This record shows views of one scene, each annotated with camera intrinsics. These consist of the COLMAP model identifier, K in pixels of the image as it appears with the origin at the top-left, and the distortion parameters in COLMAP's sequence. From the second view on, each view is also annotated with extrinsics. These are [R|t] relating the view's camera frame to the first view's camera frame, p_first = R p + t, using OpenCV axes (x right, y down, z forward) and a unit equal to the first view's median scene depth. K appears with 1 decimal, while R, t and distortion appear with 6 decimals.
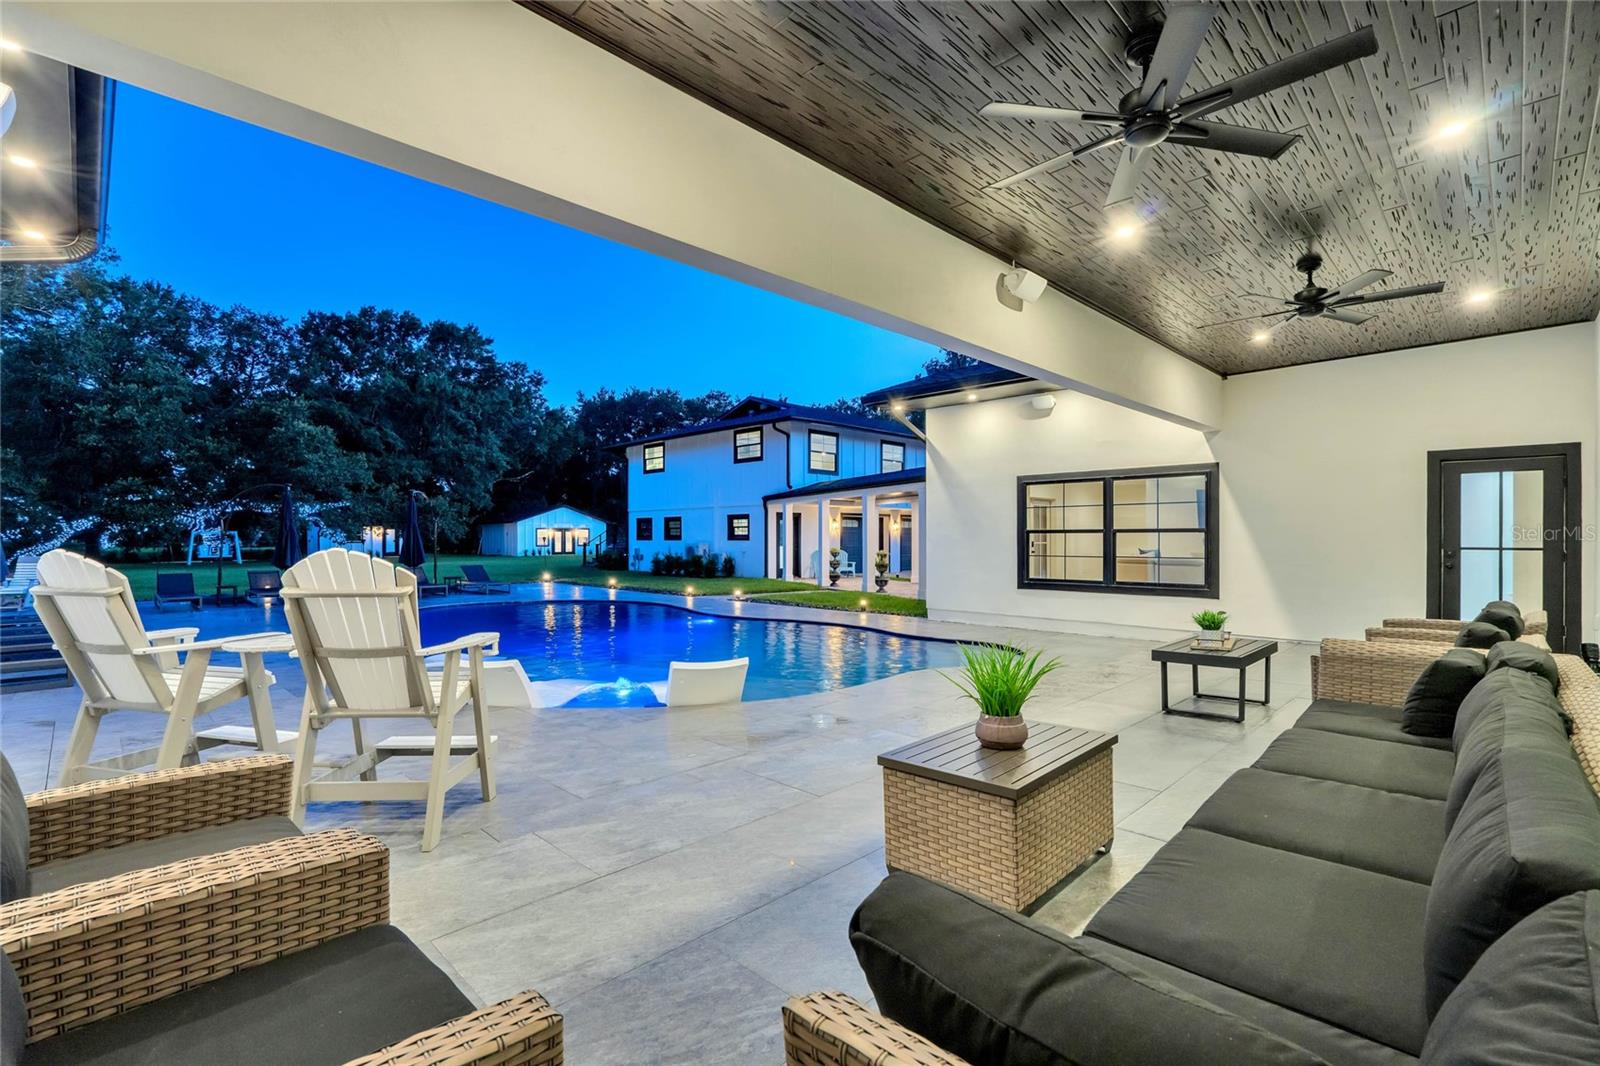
lens RADIAL K [[739.7, 0, 800.0], [0, 739.7, 533.0], [0, 0, 1]] dist [0.000307, -0.000017]
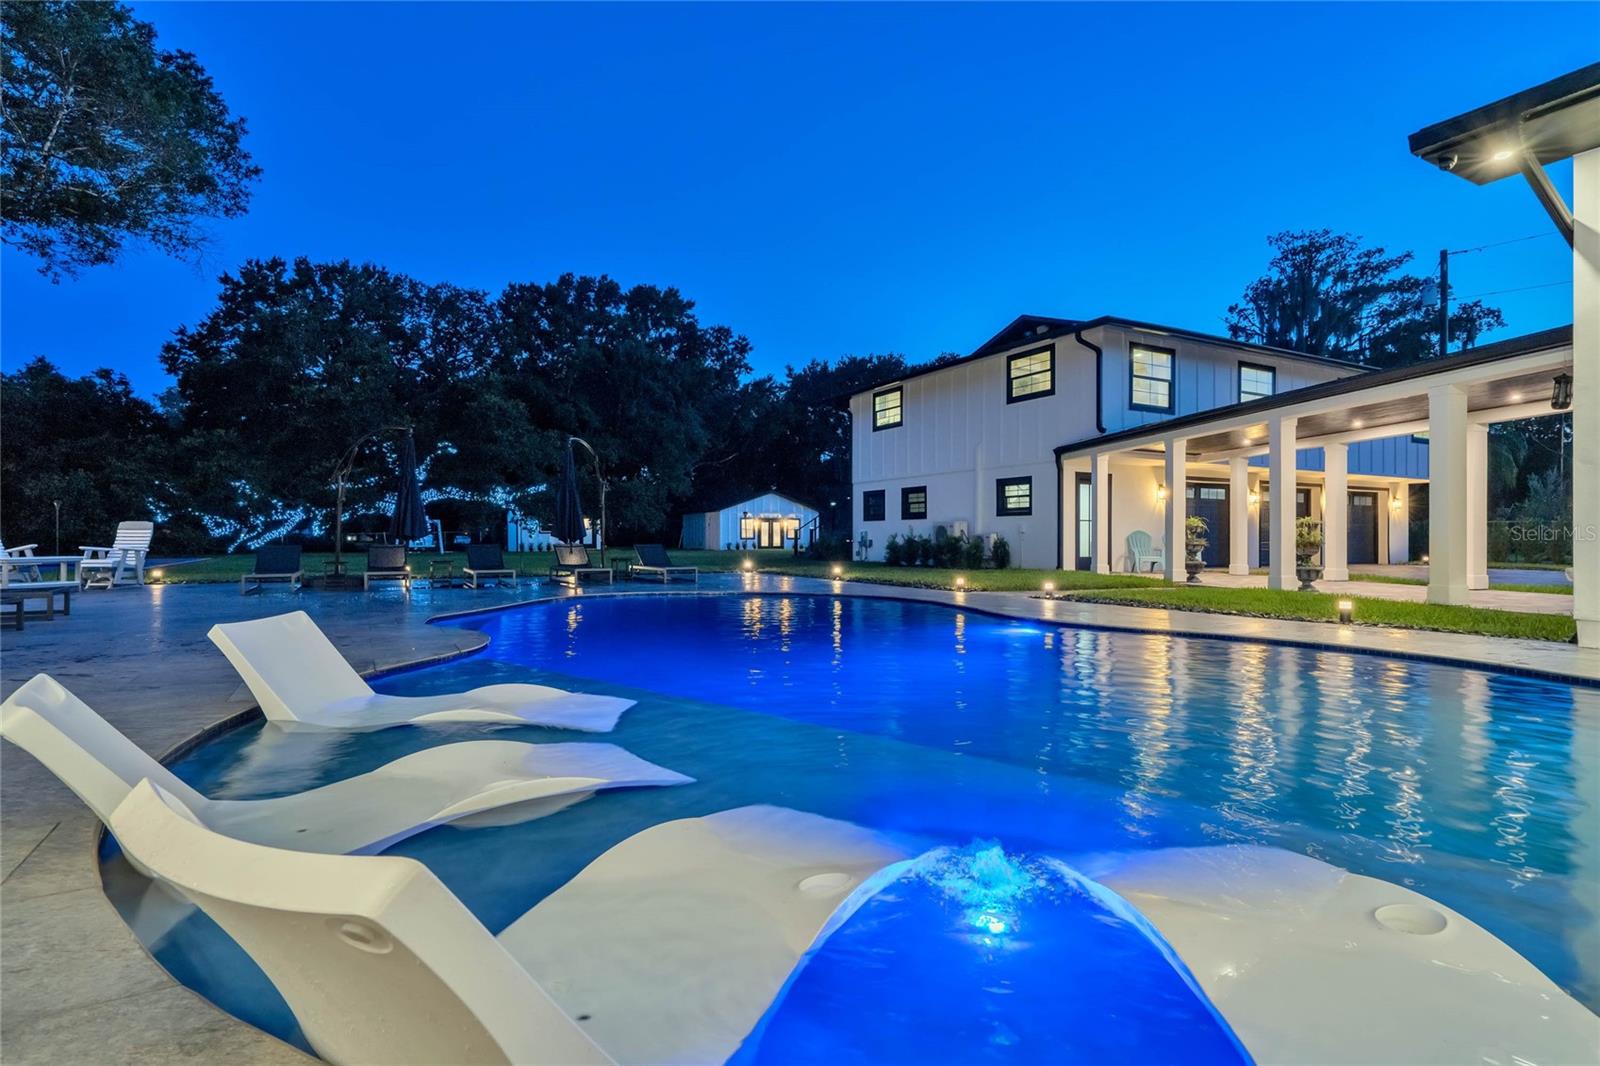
lens RADIAL K [[821.0, 0, 800.0], [0, 821.0, 533.0], [0, 0, 1]] dist [-0.000937, -0.000010]
pose [[0.962645, 0.002042, -0.270759, -0.058375], [-0.002761, 0.999994, -0.002274, 0.024119], [0.270752, 0.002937, 0.962645, 0.185842]]
